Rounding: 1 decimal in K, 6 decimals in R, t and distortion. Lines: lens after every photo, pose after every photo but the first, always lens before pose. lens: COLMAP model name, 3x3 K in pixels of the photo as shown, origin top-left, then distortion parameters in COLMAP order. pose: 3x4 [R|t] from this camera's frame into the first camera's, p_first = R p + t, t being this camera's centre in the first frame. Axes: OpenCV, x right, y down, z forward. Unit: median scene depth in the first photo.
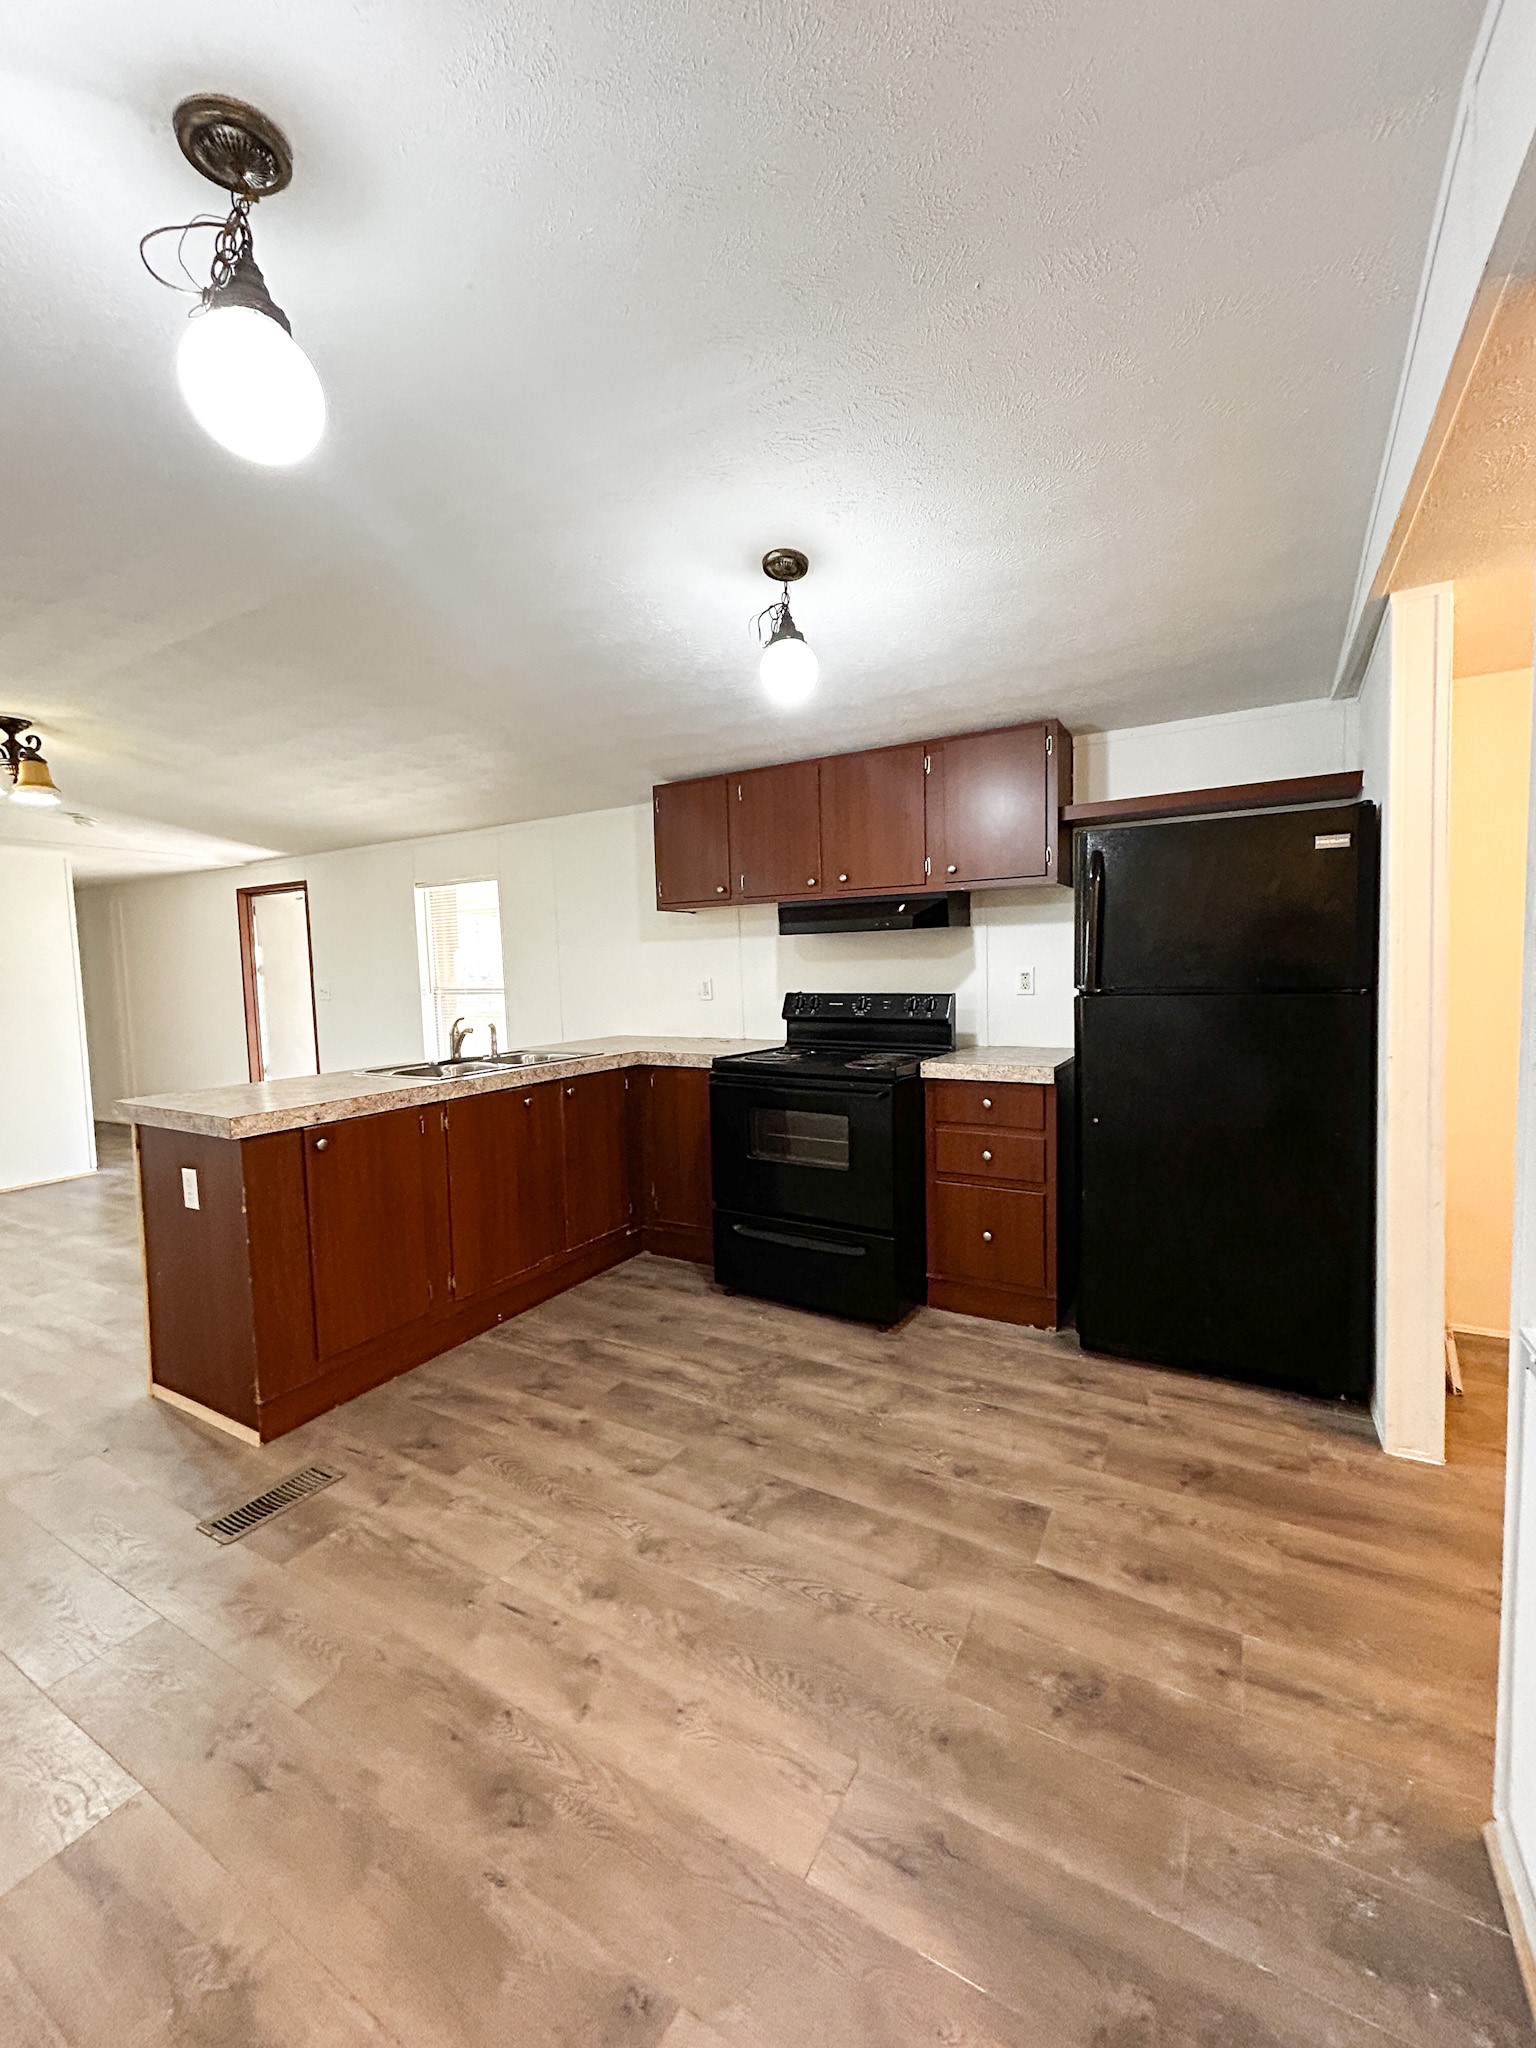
lens RADIAL K [[820.3, 0, 768.0], [0, 820.3, 1024.0], [0, 0, 1]] dist [-0.001242, -0.000017]
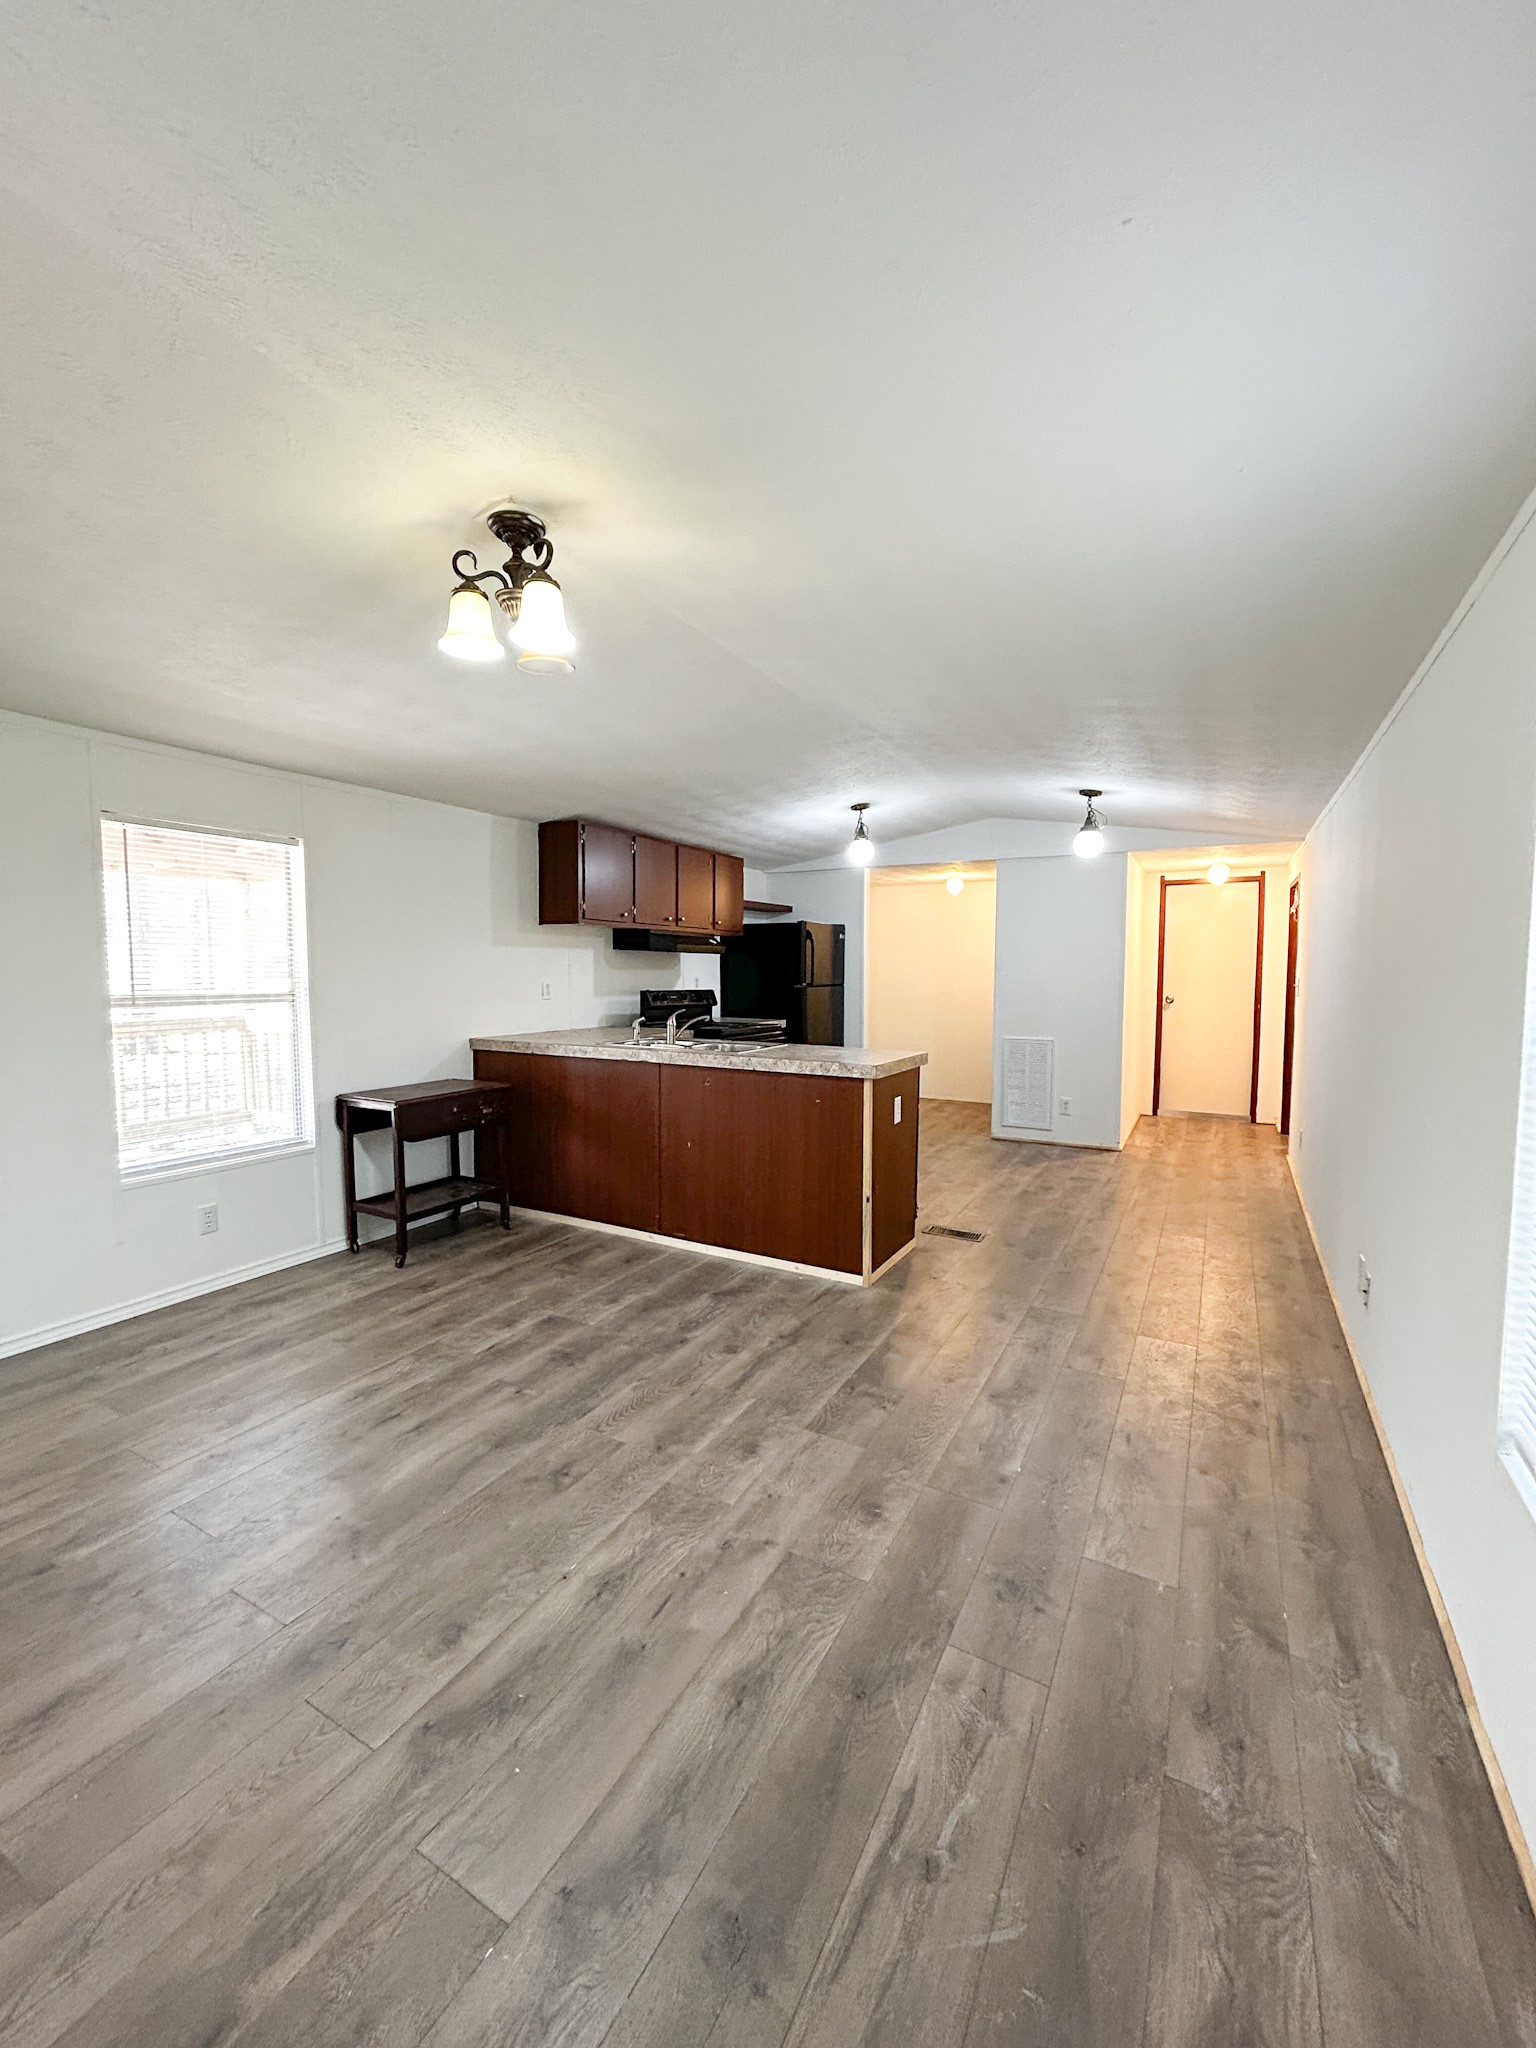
lens RADIAL K [[828.4, 0, 768.0], [0, 828.4, 1024.0], [0, 0, 1]] dist [-0.043373, -0.000105]
pose [[-0.019237, -0.039739, 0.999025, -2.078960], [0.064533, 0.997077, 0.040905, -0.035803], [-0.997730, 0.065257, -0.016617, 1.161661]]
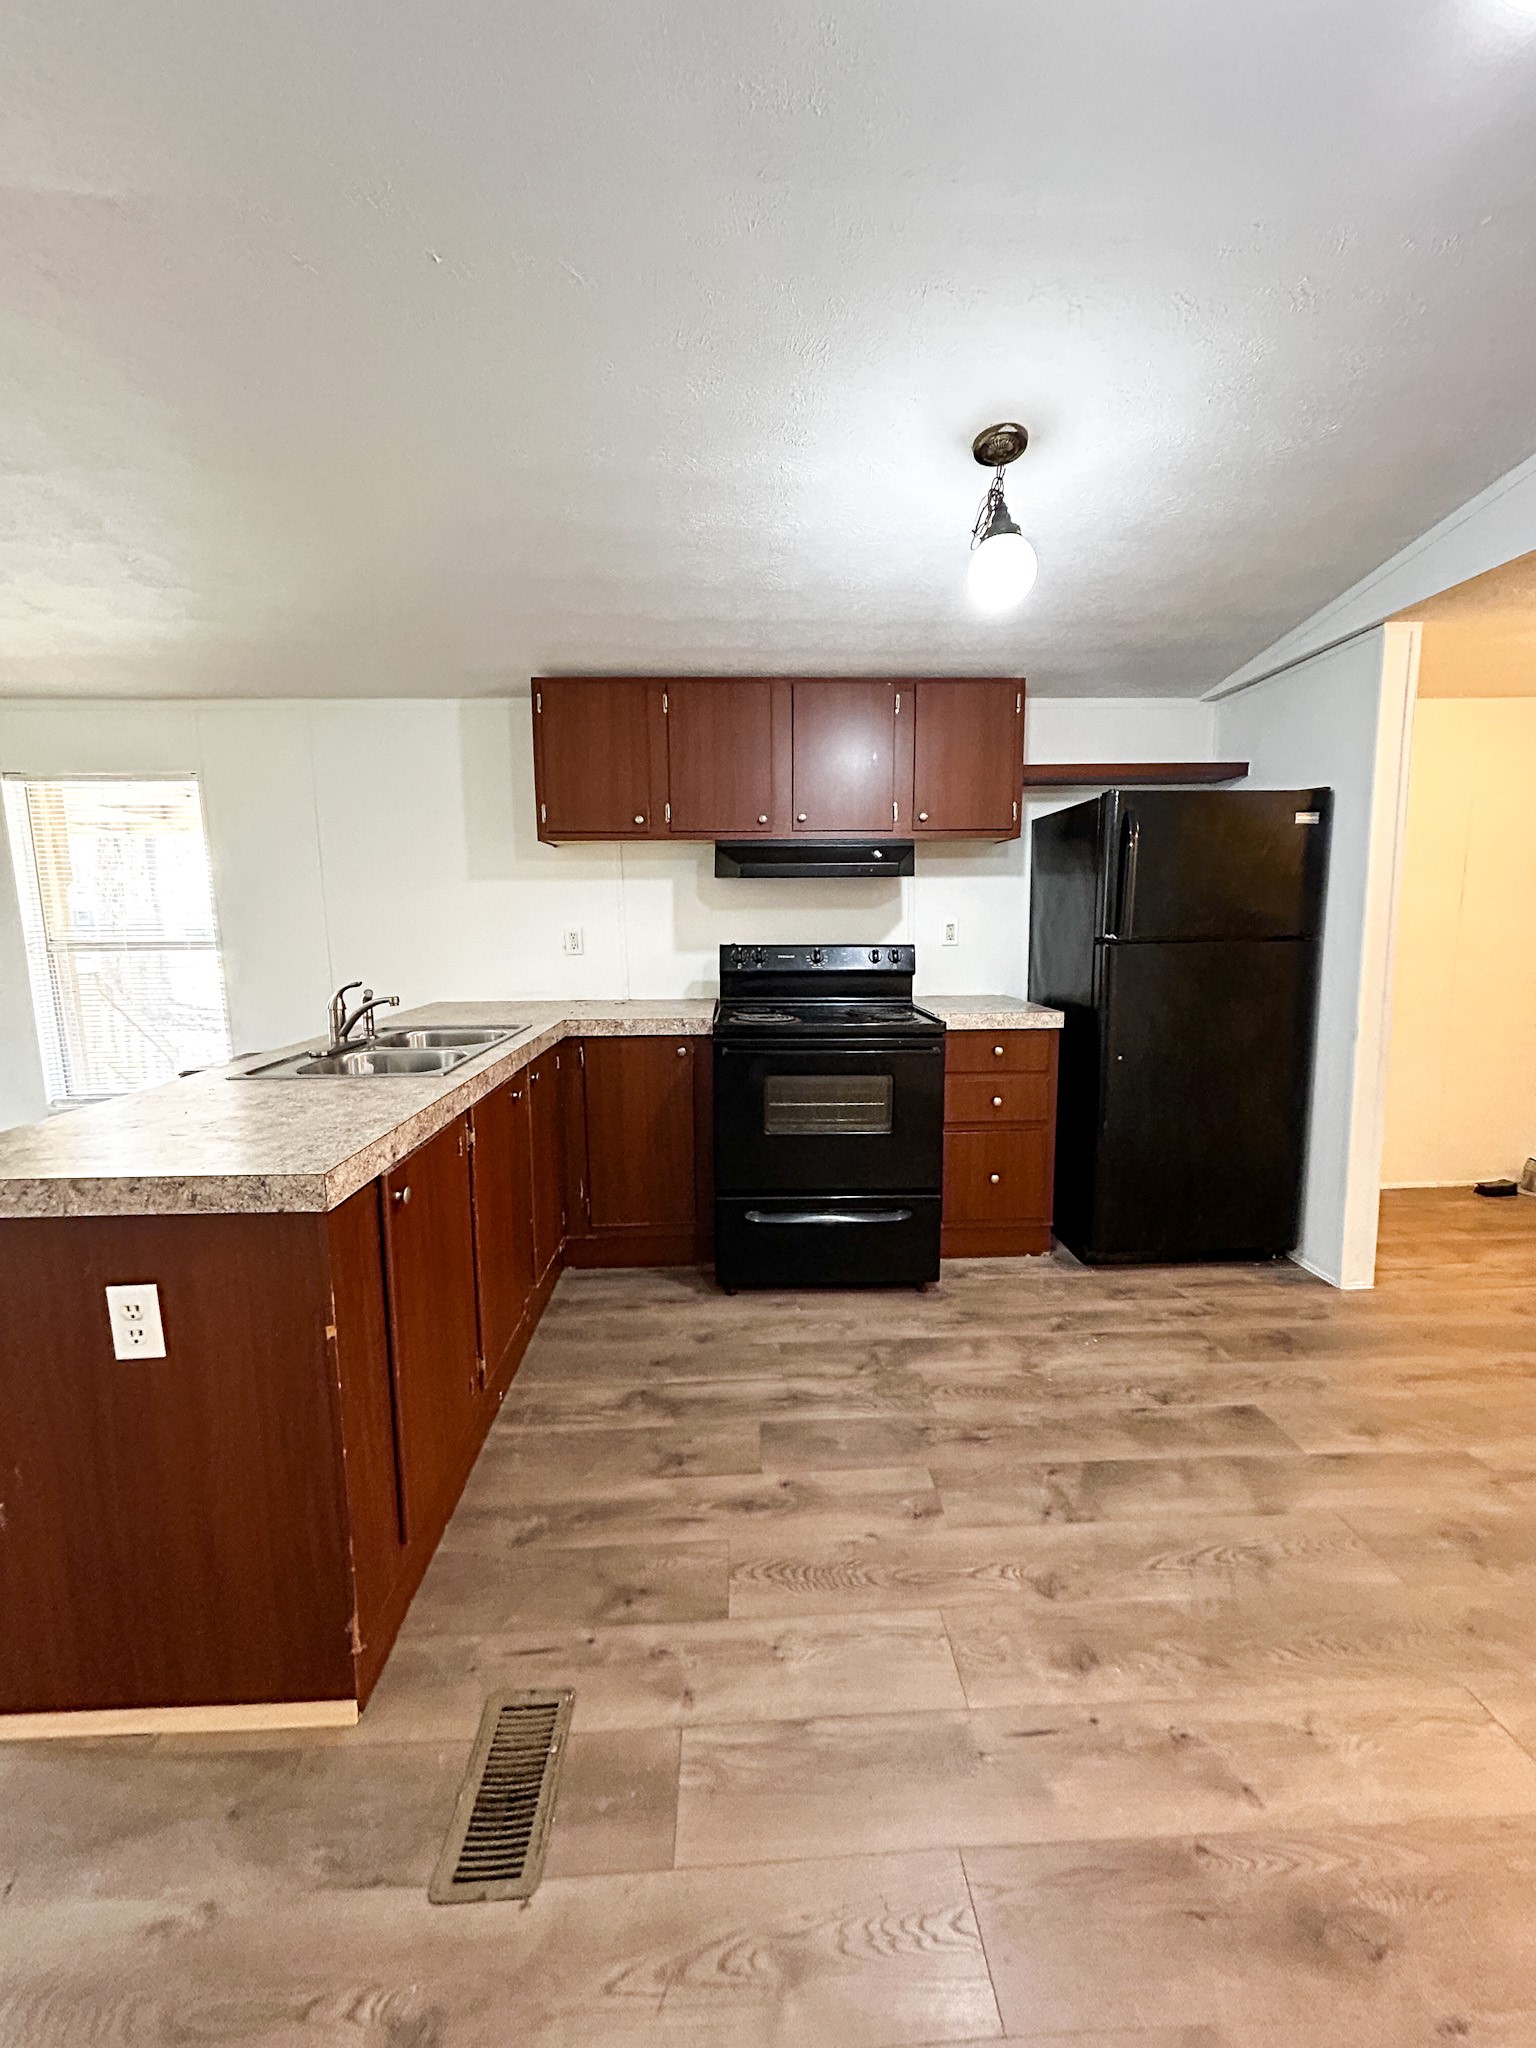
lens RADIAL K [[820.3, 0, 768.0], [0, 820.3, 1024.0], [0, 0, 1]] dist [-0.001242, -0.000017]
pose [[0.843278, -0.054993, 0.534656, -0.584609], [0.026500, 0.997796, 0.060833, -0.007526], [-0.536824, -0.037131, 0.842877, 0.326992]]
